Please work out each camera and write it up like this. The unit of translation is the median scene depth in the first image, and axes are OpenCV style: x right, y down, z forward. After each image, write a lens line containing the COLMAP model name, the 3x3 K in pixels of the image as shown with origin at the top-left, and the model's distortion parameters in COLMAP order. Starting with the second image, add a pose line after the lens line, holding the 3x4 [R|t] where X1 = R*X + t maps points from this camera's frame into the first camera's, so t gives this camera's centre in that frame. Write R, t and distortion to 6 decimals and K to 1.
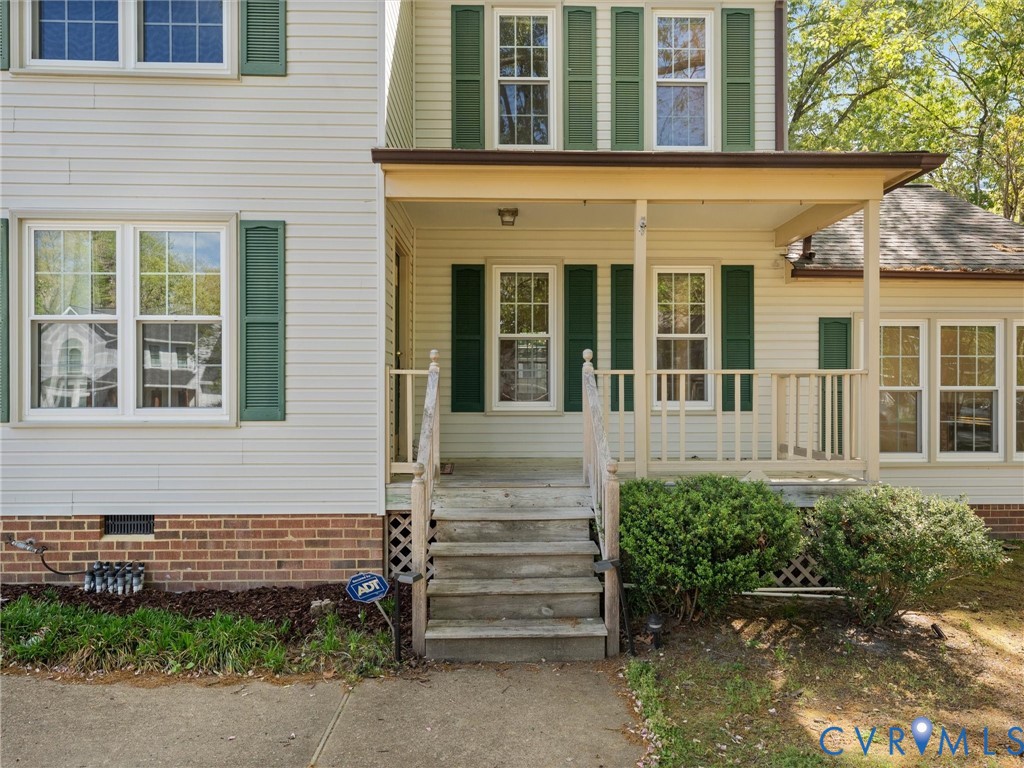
lens RADIAL K [[657.0, 0, 516.6], [0, 657.0, 429.0], [0, 0, 1]] dist [0.001801, -0.000944]
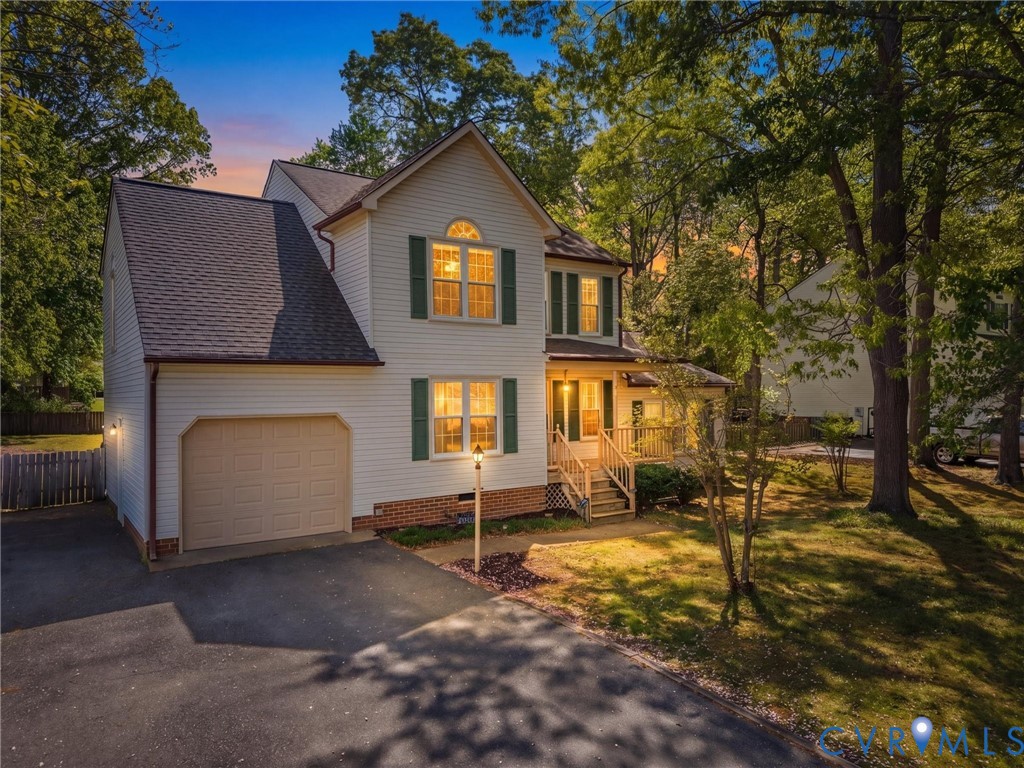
lens RADIAL K [[679.6, 0, 513.2], [0, 679.6, 407.0], [0, 0, 1]] dist [0.074625, -0.123933]
pose [[0.833090, -0.017419, 0.552863, -1.878753], [0.029061, 0.999502, -0.012299, -0.164241], [-0.552374, 0.026313, 0.833181, -1.299217]]
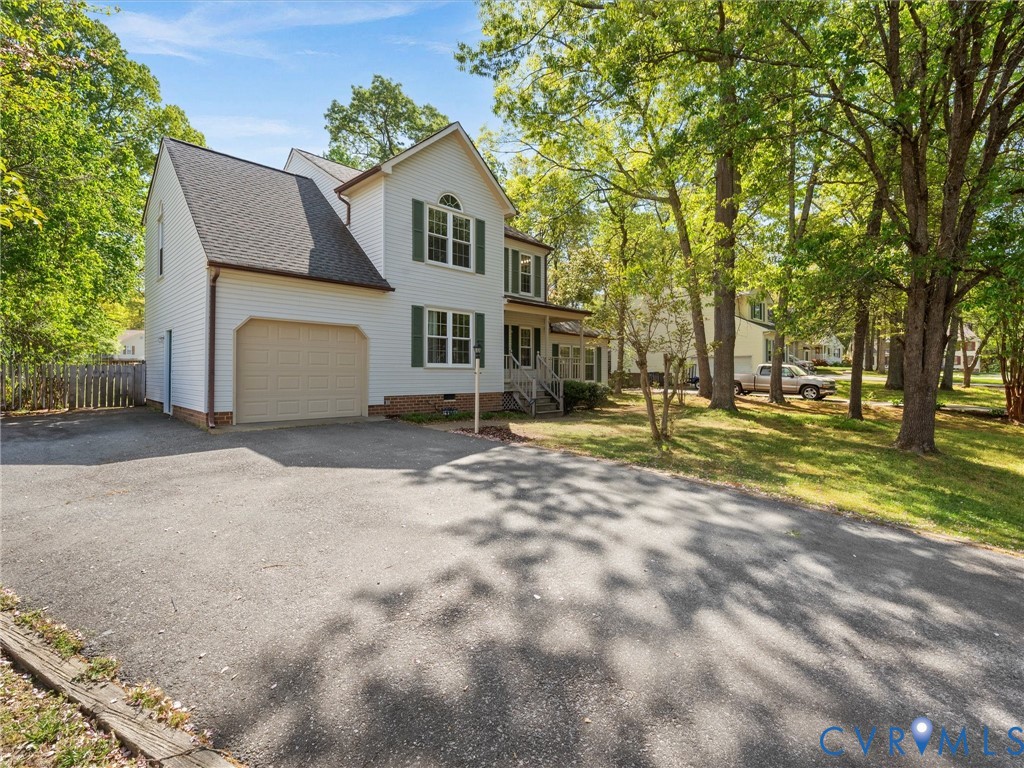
lens RADIAL K [[457.1, 0, 512.0], [0, 457.1, 384.0], [0, 0, 1]] dist [-0.000778, 0.000451]
pose [[0.723986, -0.008815, 0.689758, -2.002502], [0.001611, 0.999937, 0.011087, 0.049885], [-0.689813, -0.006916, 0.723955, -0.976845]]
